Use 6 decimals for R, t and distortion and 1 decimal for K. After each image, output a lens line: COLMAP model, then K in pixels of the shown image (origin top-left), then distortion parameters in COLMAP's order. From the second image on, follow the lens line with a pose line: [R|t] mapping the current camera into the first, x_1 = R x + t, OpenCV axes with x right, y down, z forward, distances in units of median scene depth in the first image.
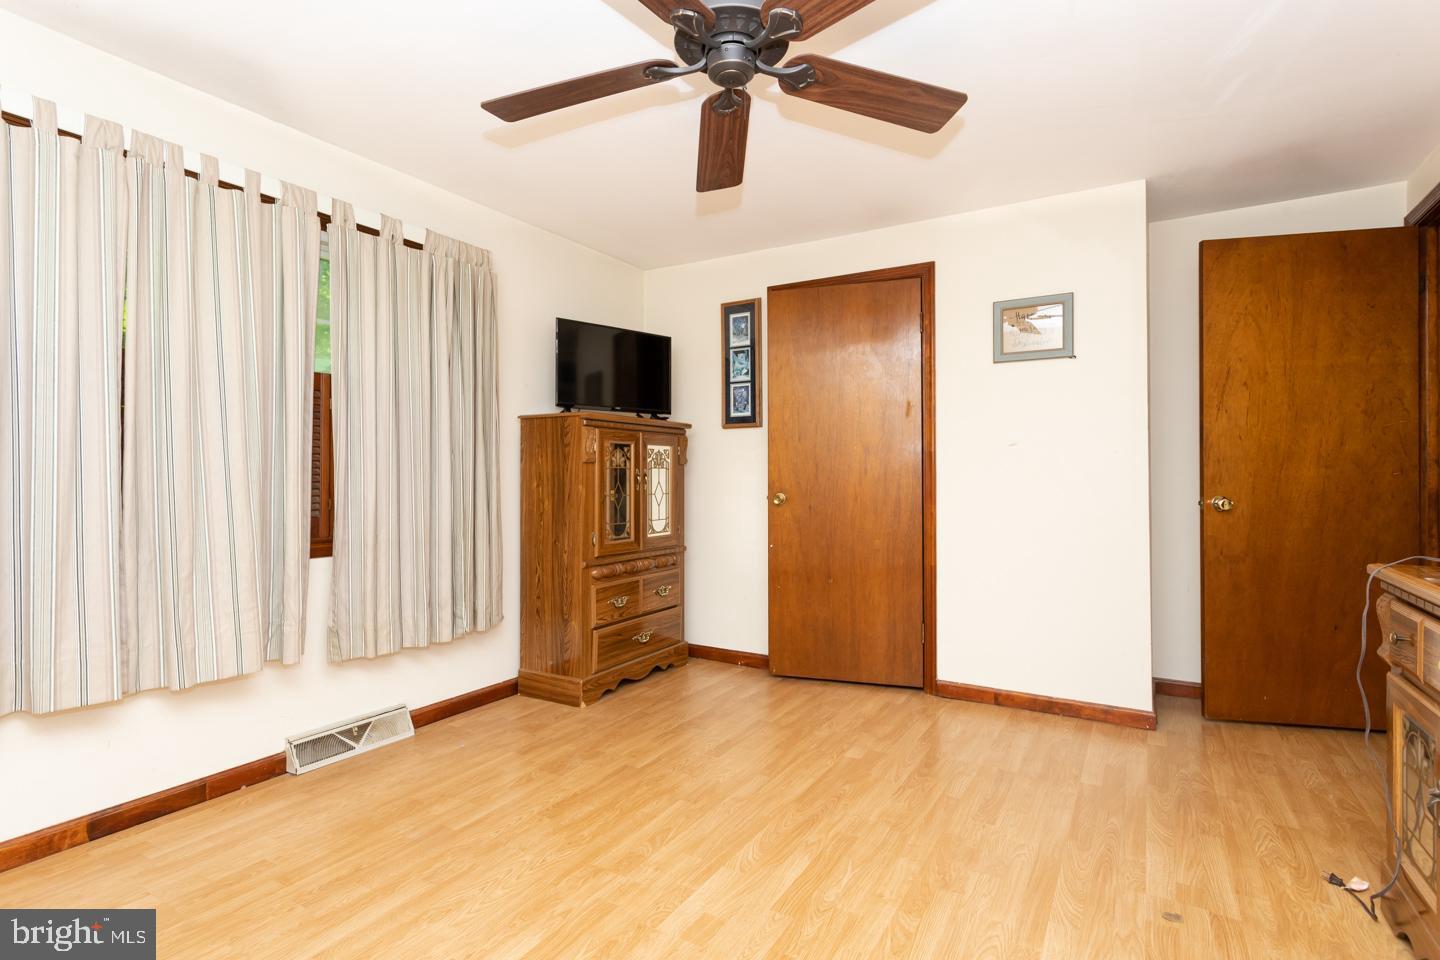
lens RADIAL K [[718.6, 0, 721.7], [0, 718.6, 472.1], [0, 0, 1]] dist [0.003525, 0.000780]
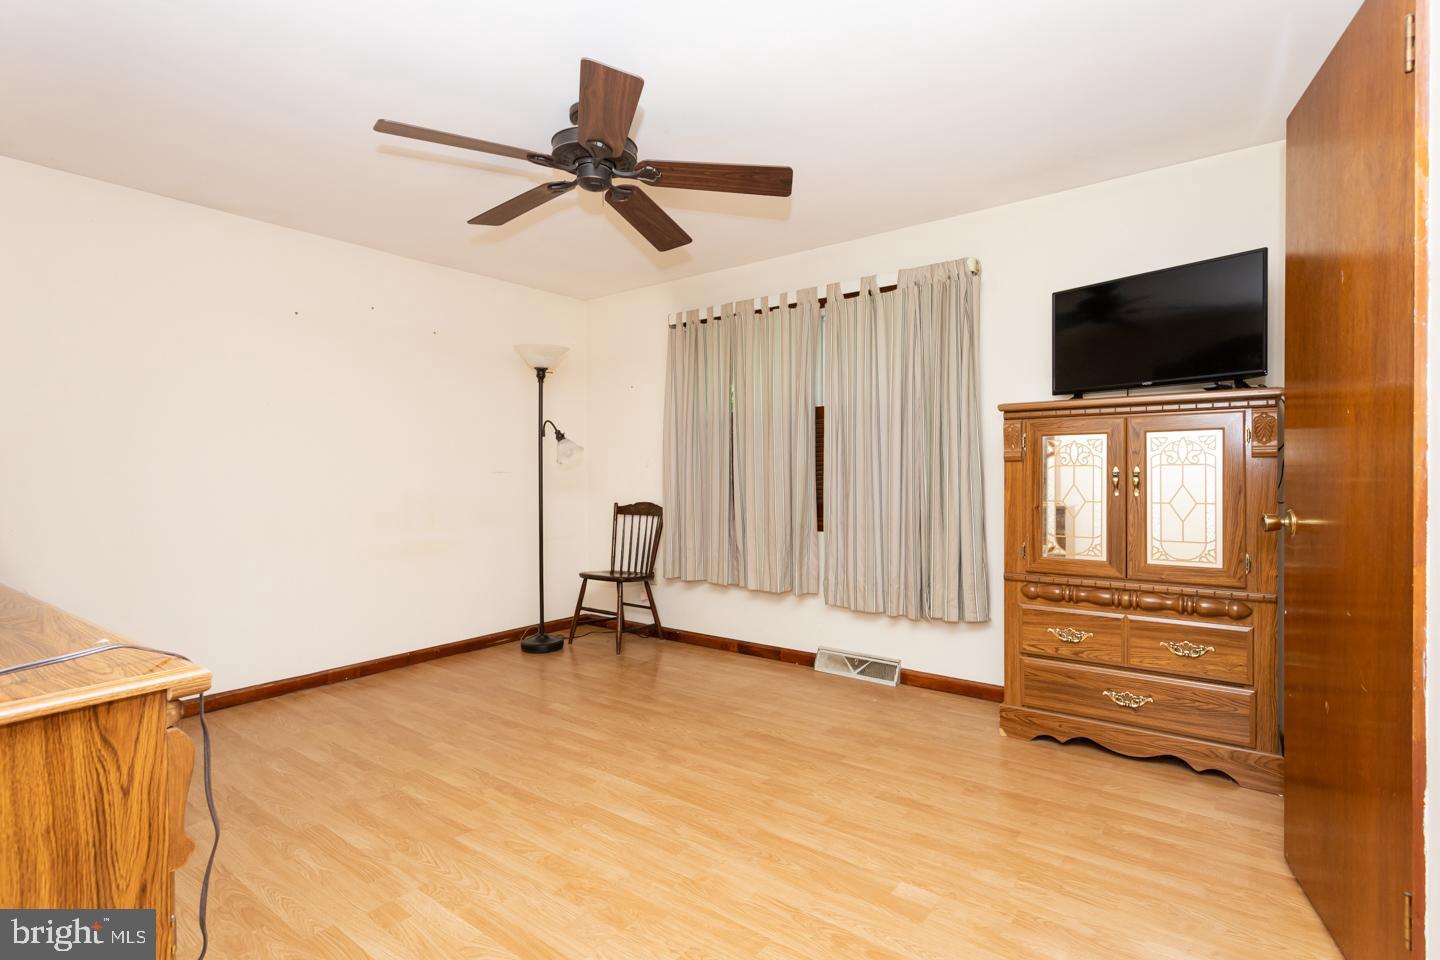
lens RADIAL K [[701.3, 0, 713.2], [0, 701.3, 479.8], [0, 0, 1]] dist [0.002313, 0.000385]
pose [[-0.125325, 0.006748, -0.992093, 0.904297], [0.007581, 0.999954, 0.005843, 0.002977], [0.992087, -0.006788, -0.125370, 0.955342]]
